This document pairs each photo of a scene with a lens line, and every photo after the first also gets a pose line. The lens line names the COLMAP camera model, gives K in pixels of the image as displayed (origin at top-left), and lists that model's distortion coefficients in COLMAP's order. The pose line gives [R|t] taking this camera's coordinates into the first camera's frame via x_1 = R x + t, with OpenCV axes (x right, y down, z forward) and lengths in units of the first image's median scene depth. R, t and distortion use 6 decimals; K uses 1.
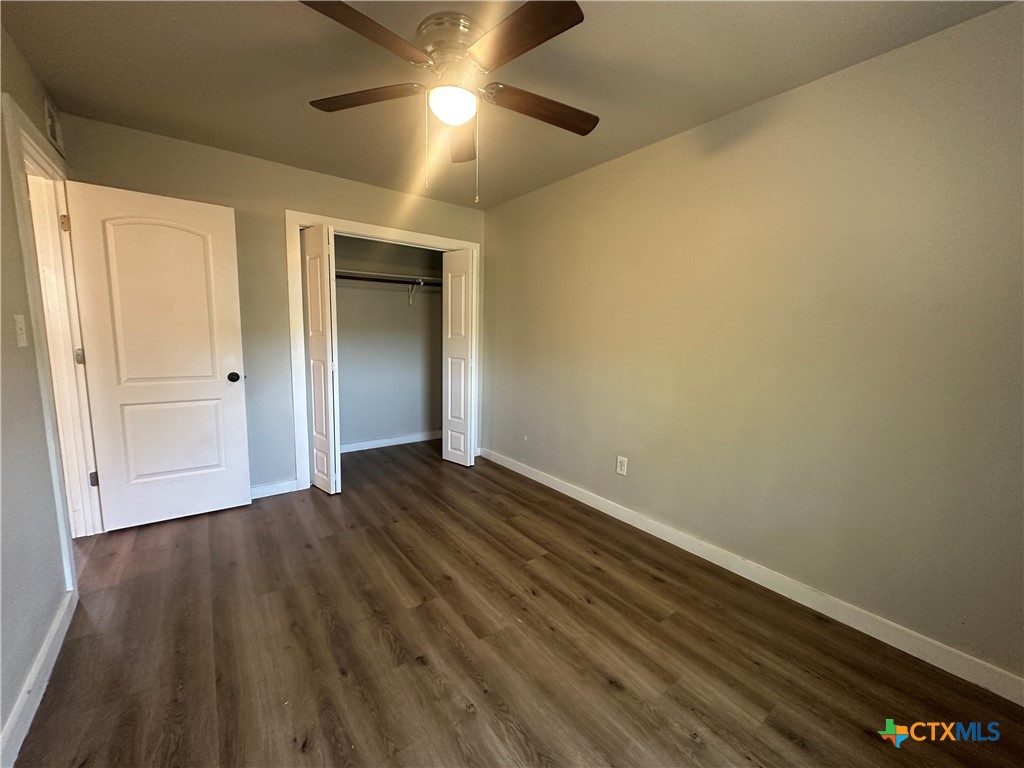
lens RADIAL K [[407.1, 0, 513.6], [0, 407.1, 385.7], [0, 0, 1]] dist [-0.000008, 0.000351]
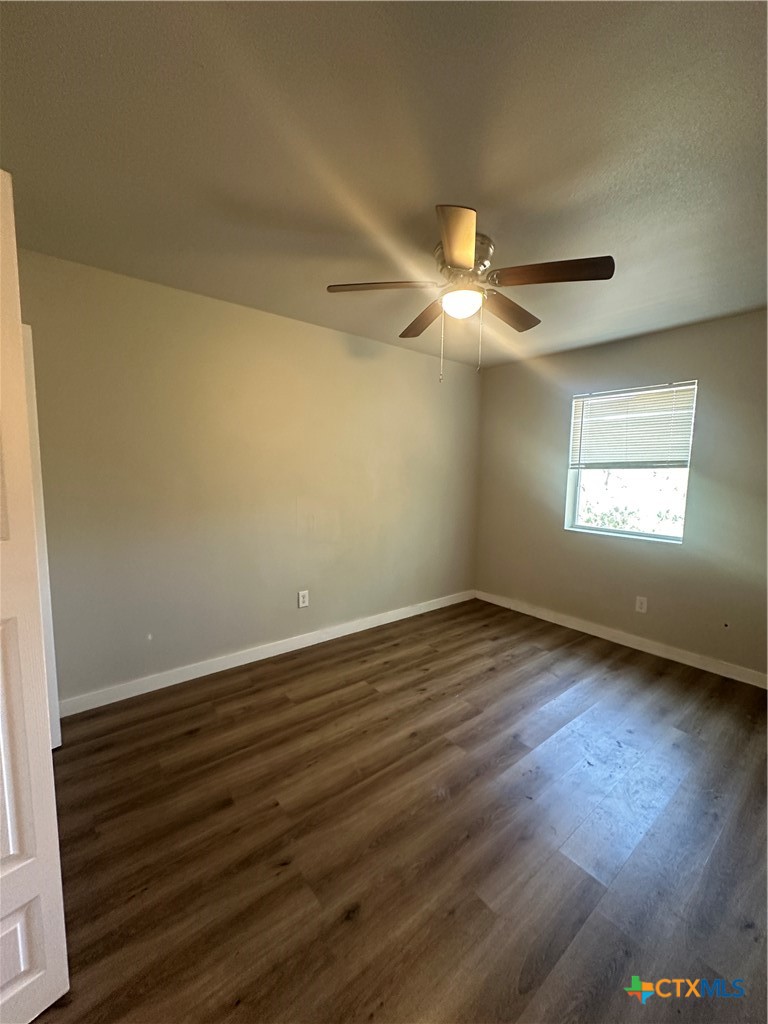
lens RADIAL K [[407.1, 0, 386.5], [0, 407.1, 510.0], [0, 0, 1]] dist [-0.000008, 0.000351]
pose [[-0.025432, -0.118849, 0.992587, -1.015899], [0.118347, 0.985567, 0.121041, -0.186975], [-0.992647, 0.120548, -0.011000, 0.944345]]
